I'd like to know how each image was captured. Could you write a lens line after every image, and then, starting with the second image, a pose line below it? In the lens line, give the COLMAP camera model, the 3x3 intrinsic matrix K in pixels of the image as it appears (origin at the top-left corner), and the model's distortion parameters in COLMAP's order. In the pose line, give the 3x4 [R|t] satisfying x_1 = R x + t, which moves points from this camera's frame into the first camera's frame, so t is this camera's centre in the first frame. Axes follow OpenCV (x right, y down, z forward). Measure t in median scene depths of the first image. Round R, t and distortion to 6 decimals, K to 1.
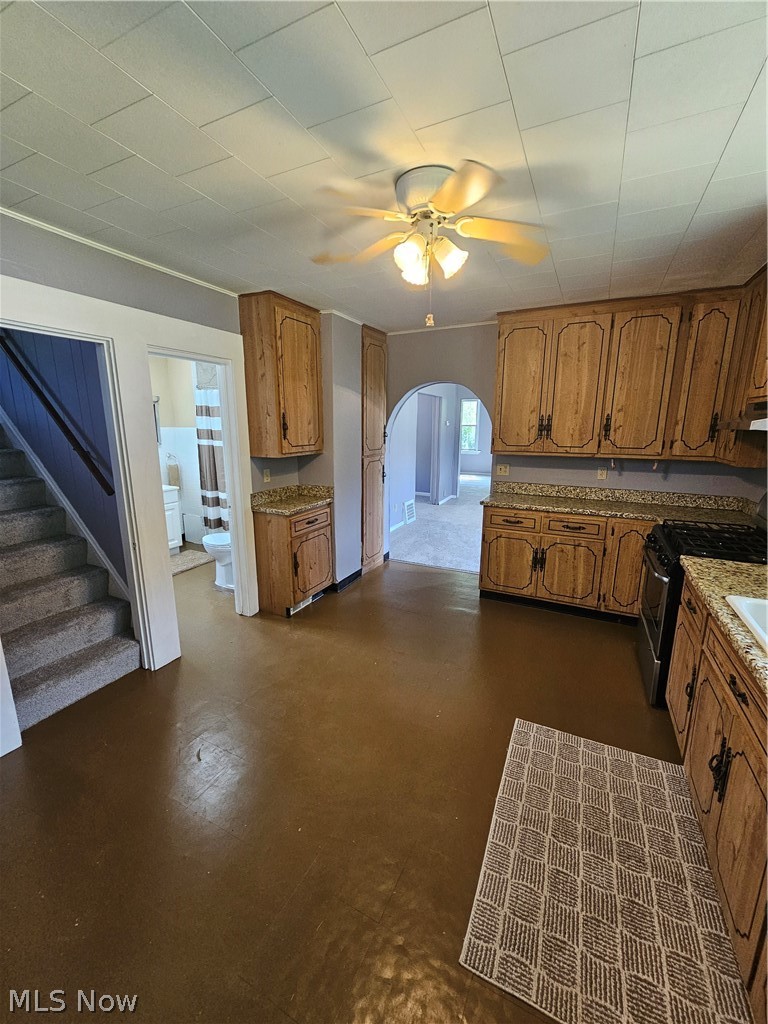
lens RADIAL K [[412.9, 0, 385.0], [0, 412.9, 514.1], [0, 0, 1]] dist [0.000249, 0.000004]
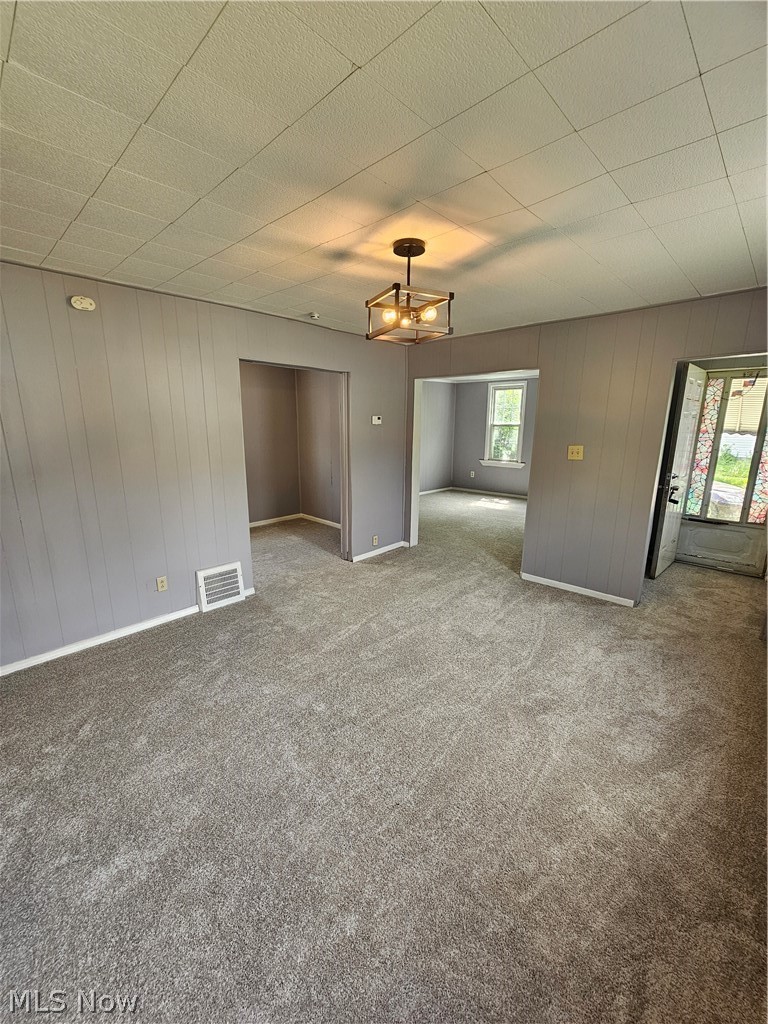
lens RADIAL K [[412.9, 0, 382.9], [0, 412.9, 512.3], [0, 0, 1]] dist [0.000249, 0.000004]
pose [[0.947089, 0.070066, -0.313230, 0.345290], [-0.072288, 0.997374, 0.004529, -0.097219], [0.312724, 0.018354, 0.949667, 0.464579]]
